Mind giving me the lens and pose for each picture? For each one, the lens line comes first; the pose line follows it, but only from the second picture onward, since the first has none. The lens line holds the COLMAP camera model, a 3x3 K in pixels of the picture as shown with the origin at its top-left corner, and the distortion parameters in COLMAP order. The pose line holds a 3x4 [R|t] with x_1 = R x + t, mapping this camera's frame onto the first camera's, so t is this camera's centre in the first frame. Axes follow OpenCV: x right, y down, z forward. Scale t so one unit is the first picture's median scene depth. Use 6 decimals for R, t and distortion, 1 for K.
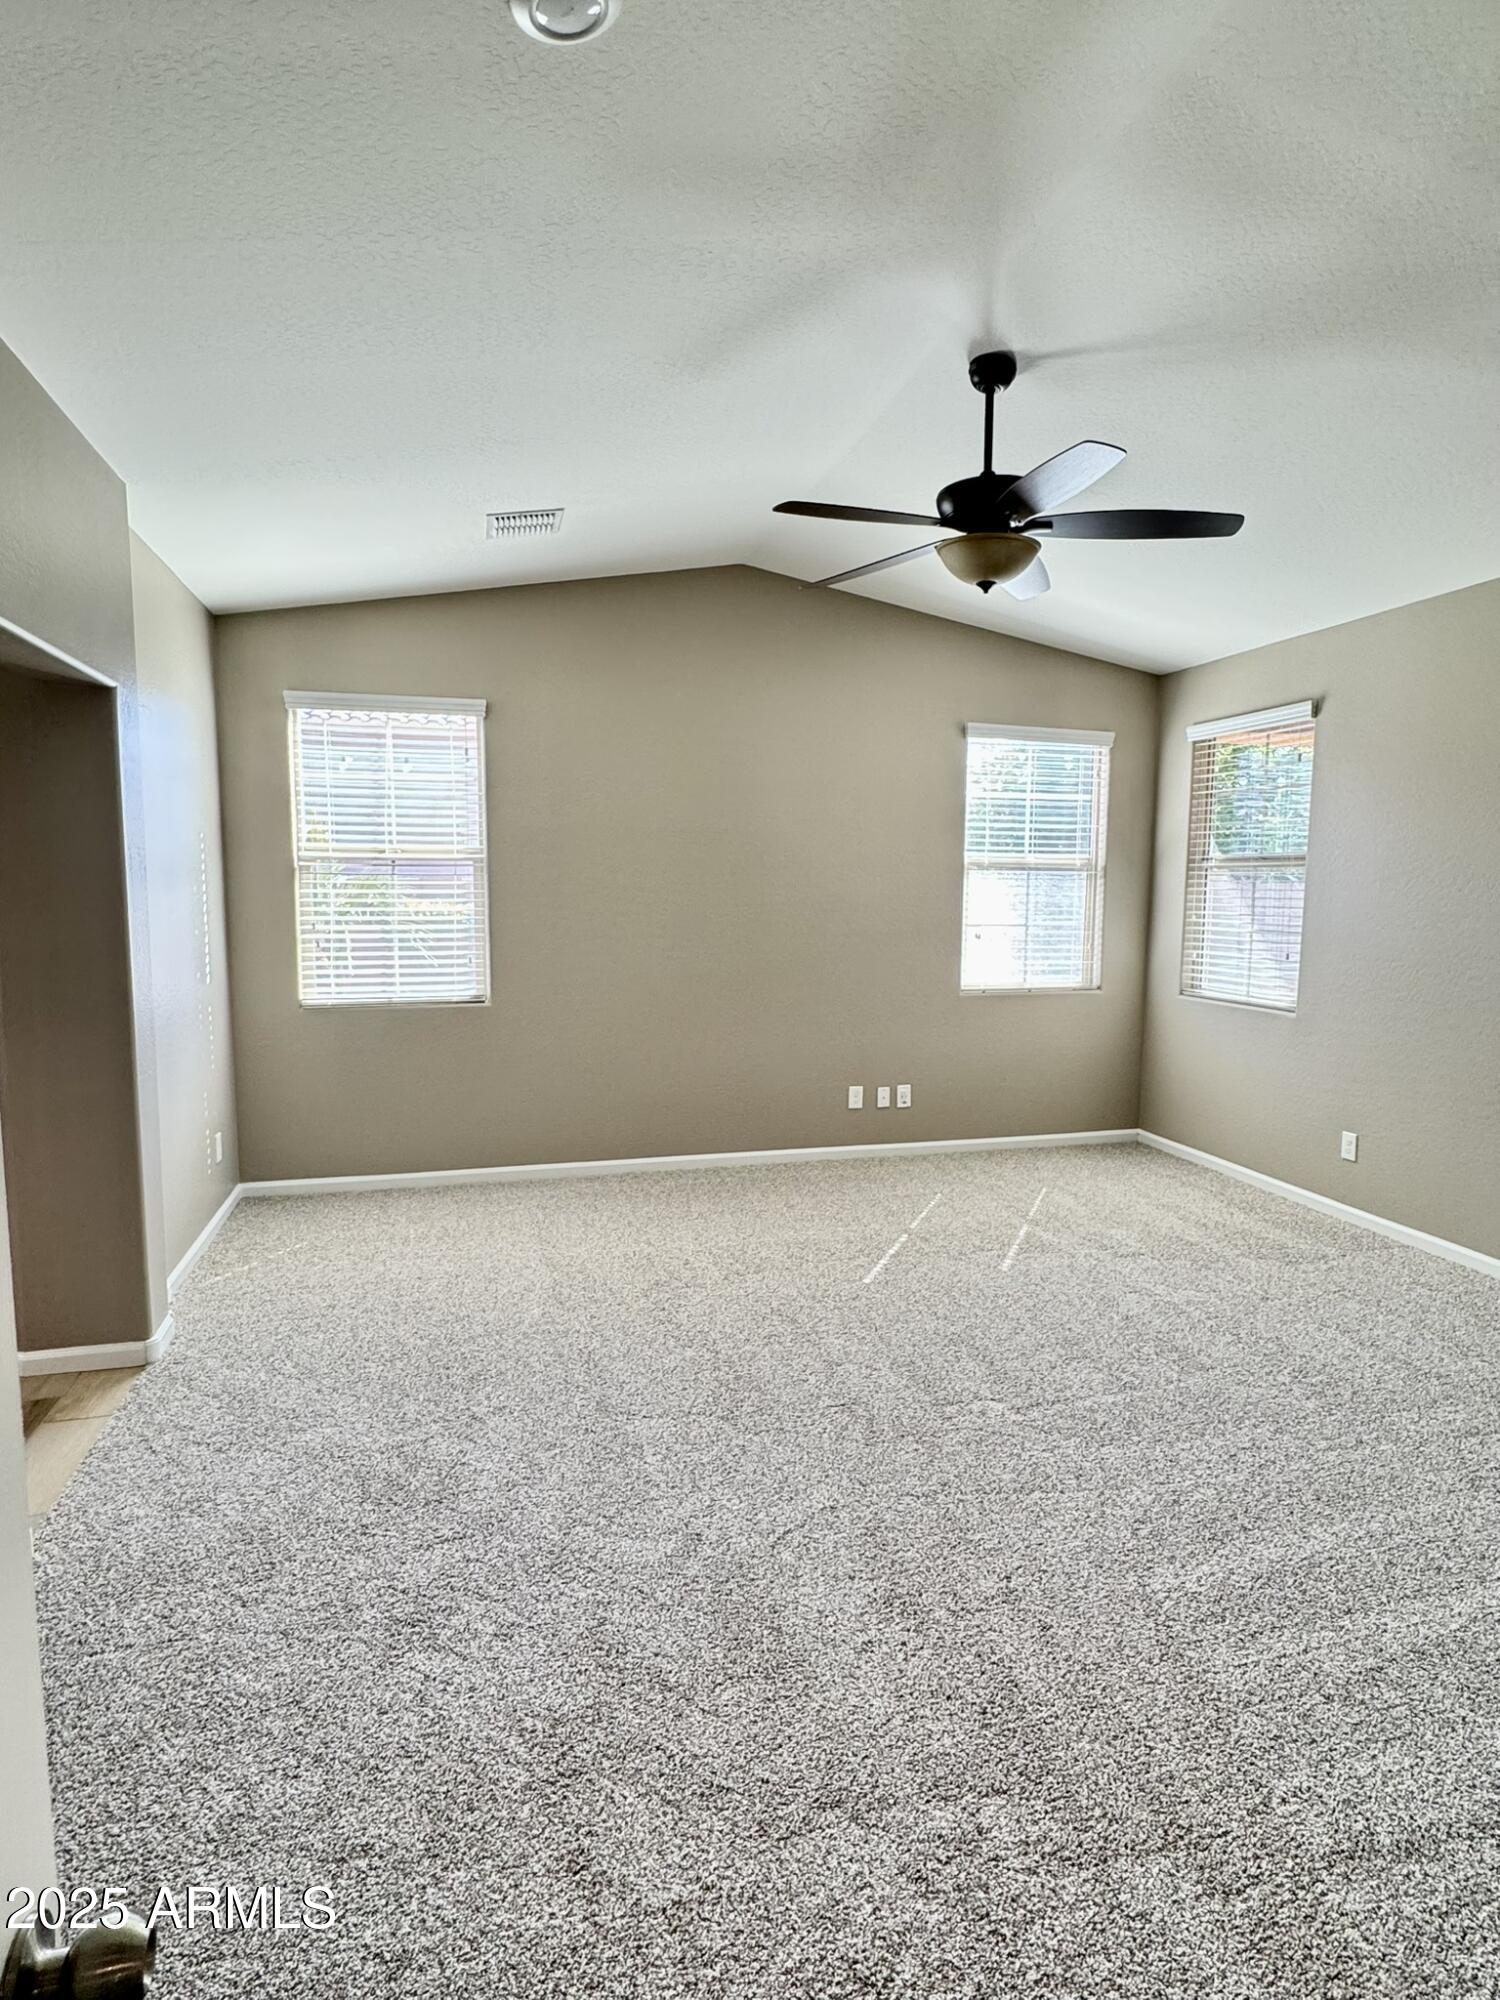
lens RADIAL K [[1085.5, 0, 750.0], [0, 1085.5, 1000.0], [0, 0, 1]] dist [-0.004726, -0.000296]
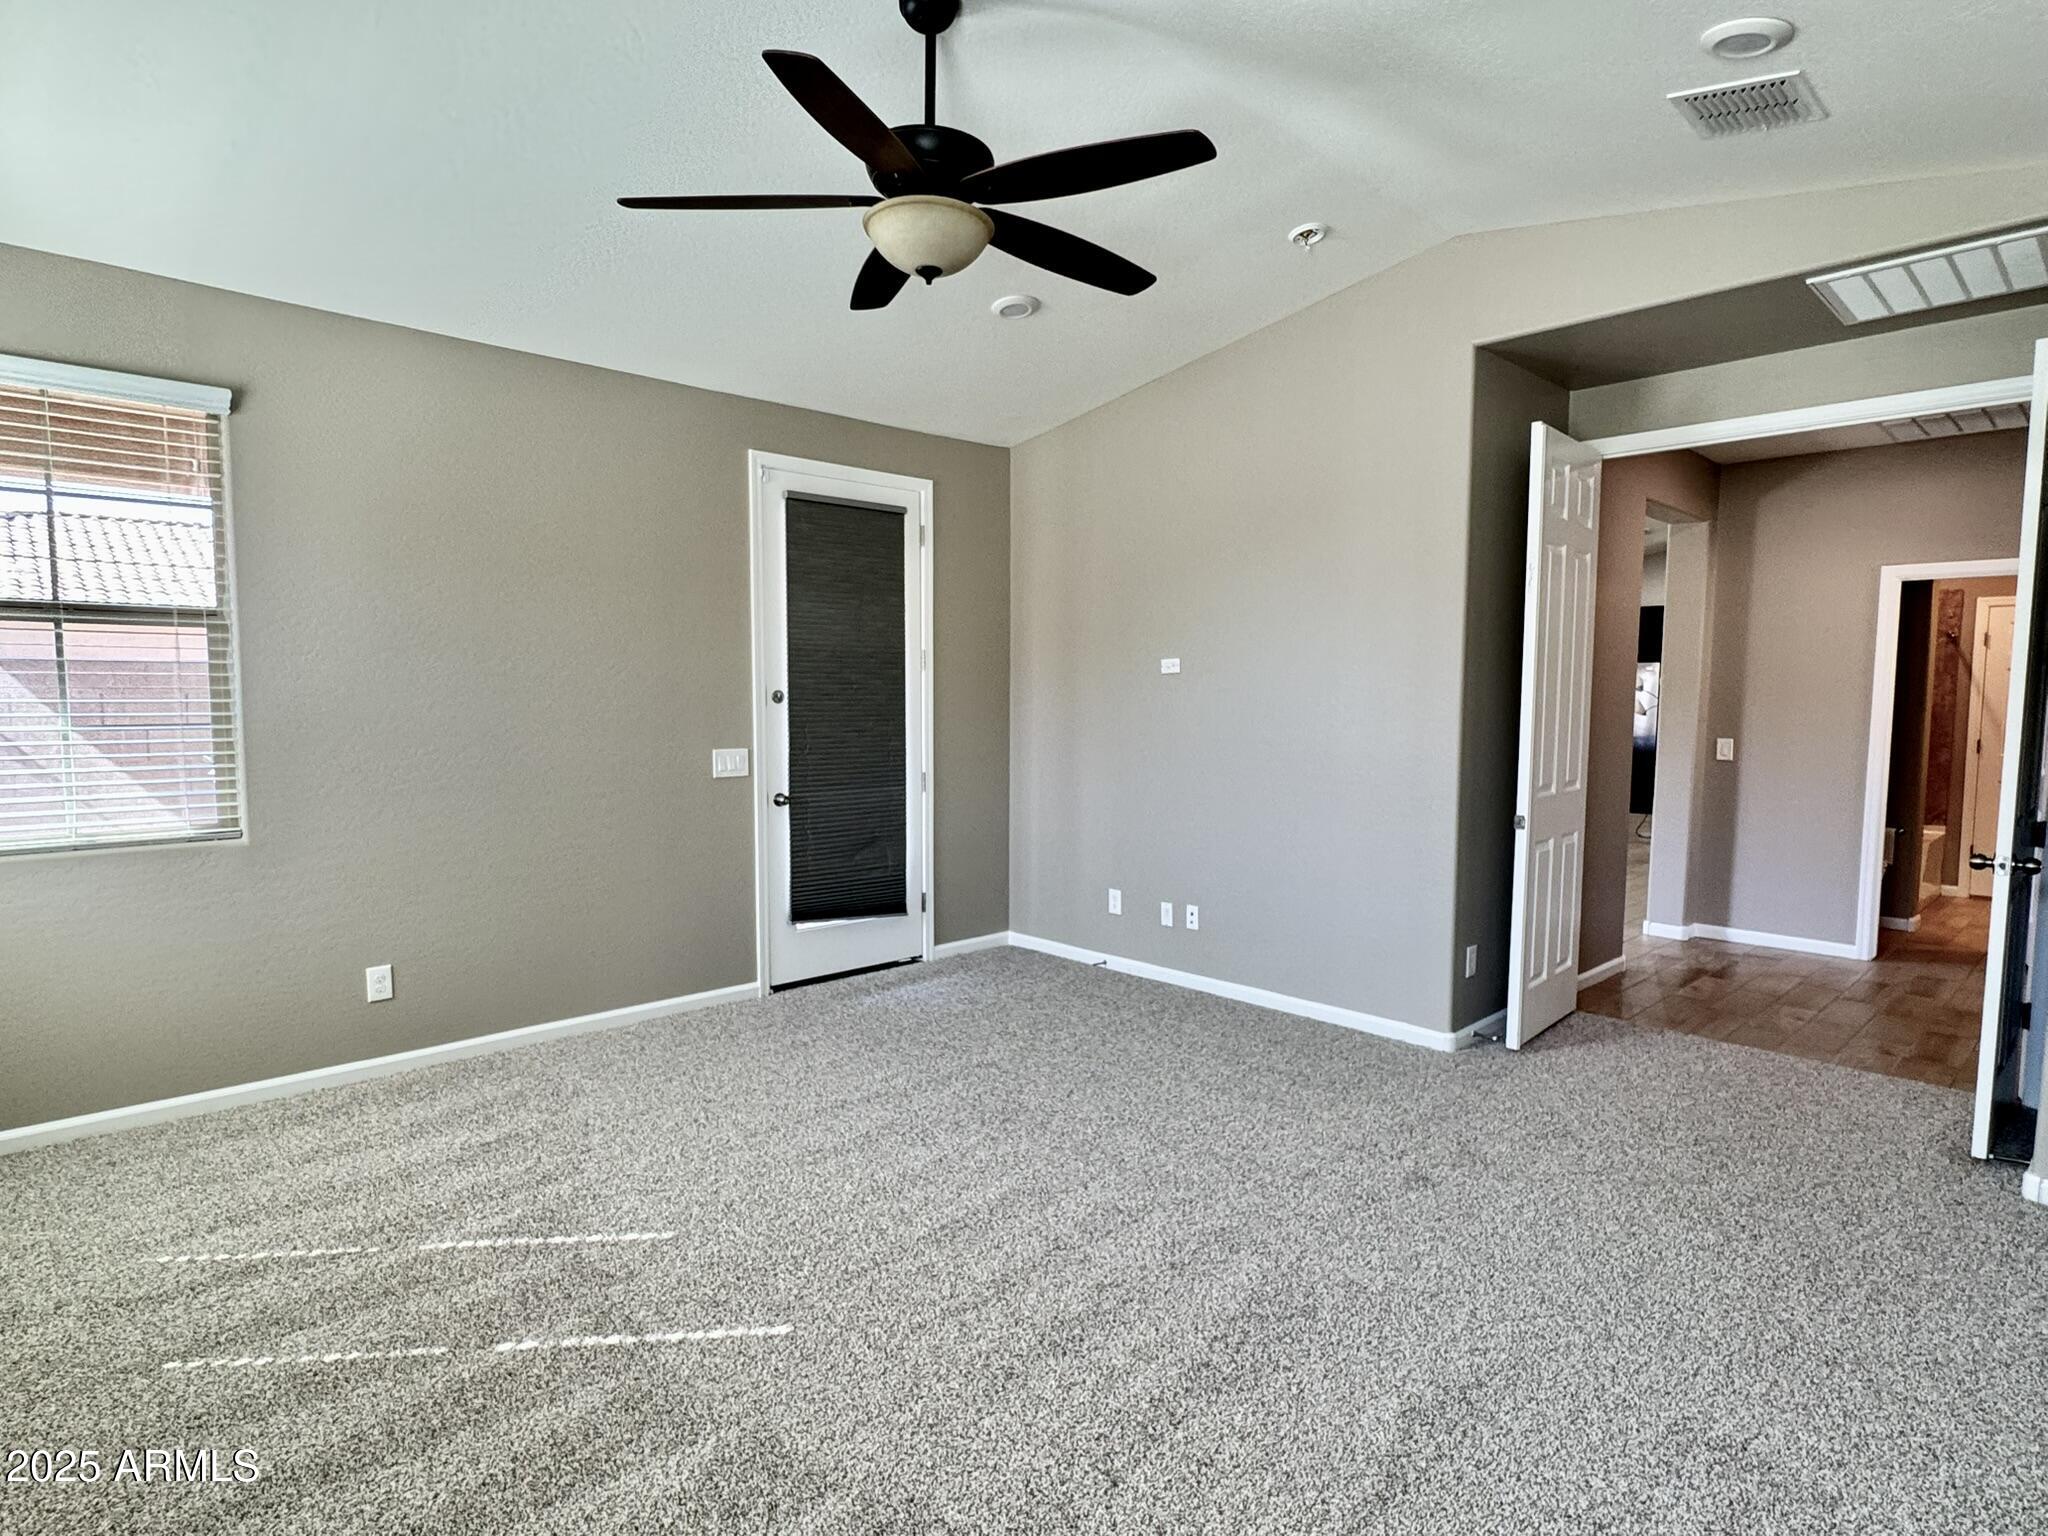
lens RADIAL K [[1111.5, 0, 1024.0], [0, 1111.5, 768.0], [0, 0, 1]] dist [-0.004726, -0.000296]
pose [[-0.488557, -0.071518, 0.869596, -0.380308], [0.080893, 0.988630, 0.126755, -0.086679], [-0.868774, 0.132272, -0.477217, 0.956318]]
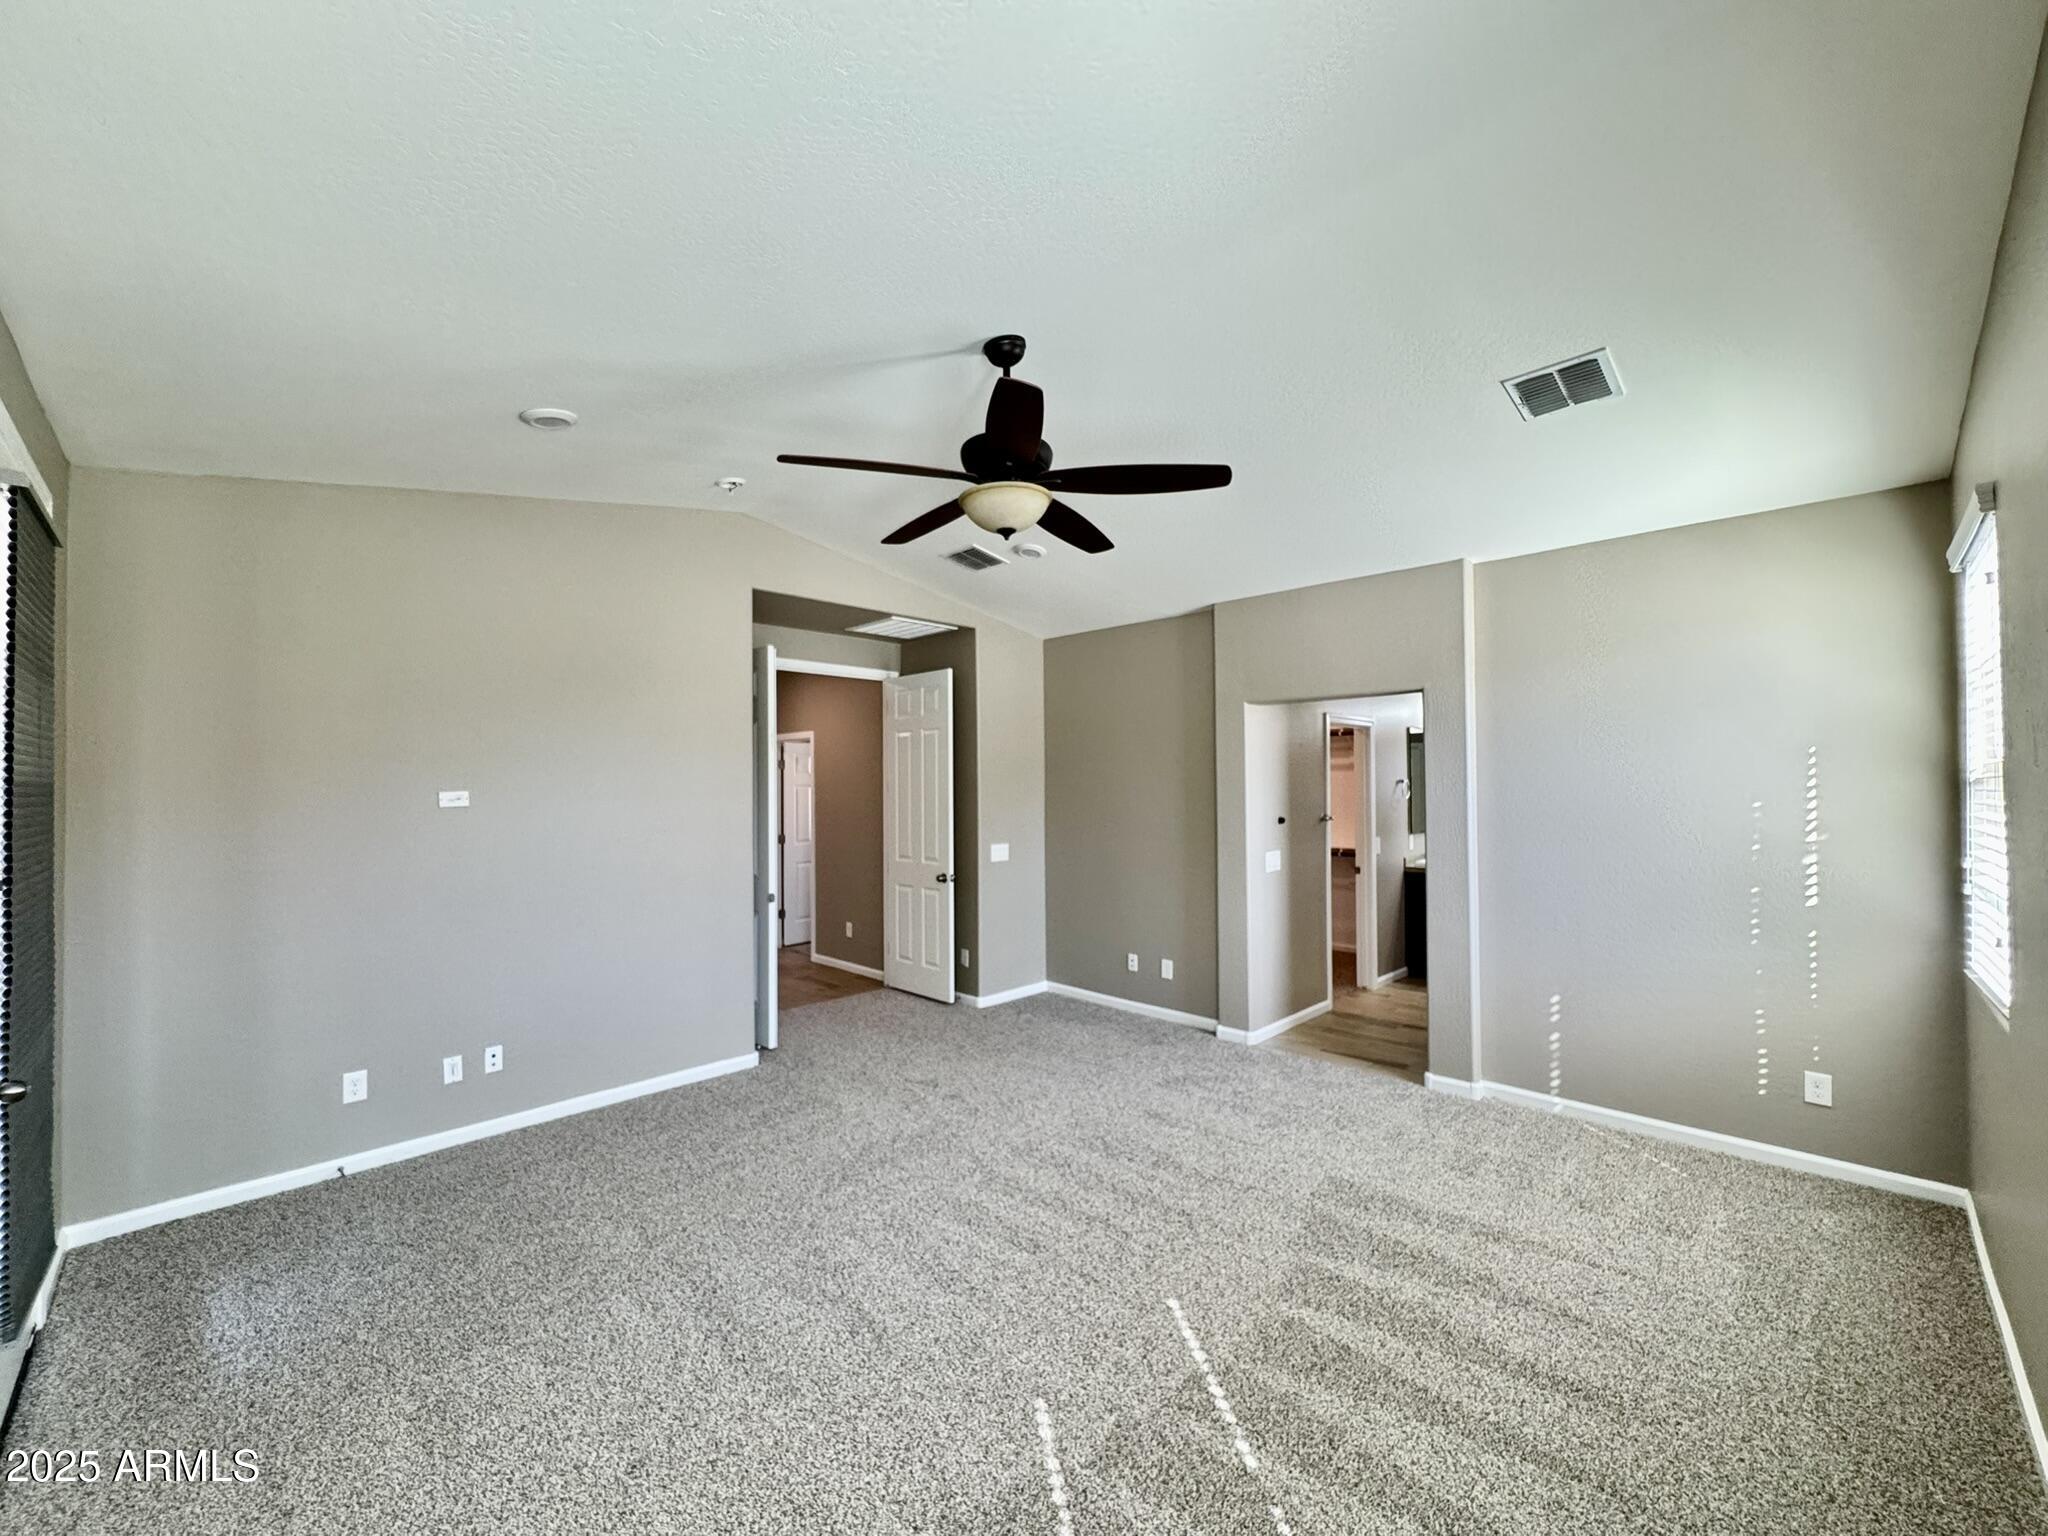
lens RADIAL K [[820.1, 0, 1024.0], [0, 820.1, 768.0], [0, 0, 1]] dist [-0.000370, 0.000045]
pose [[-0.856654, -0.011065, -0.515773, 0.432662], [-0.049400, 0.996935, 0.060662, -0.135304], [0.513521, 0.077445, -0.854575, 1.204493]]
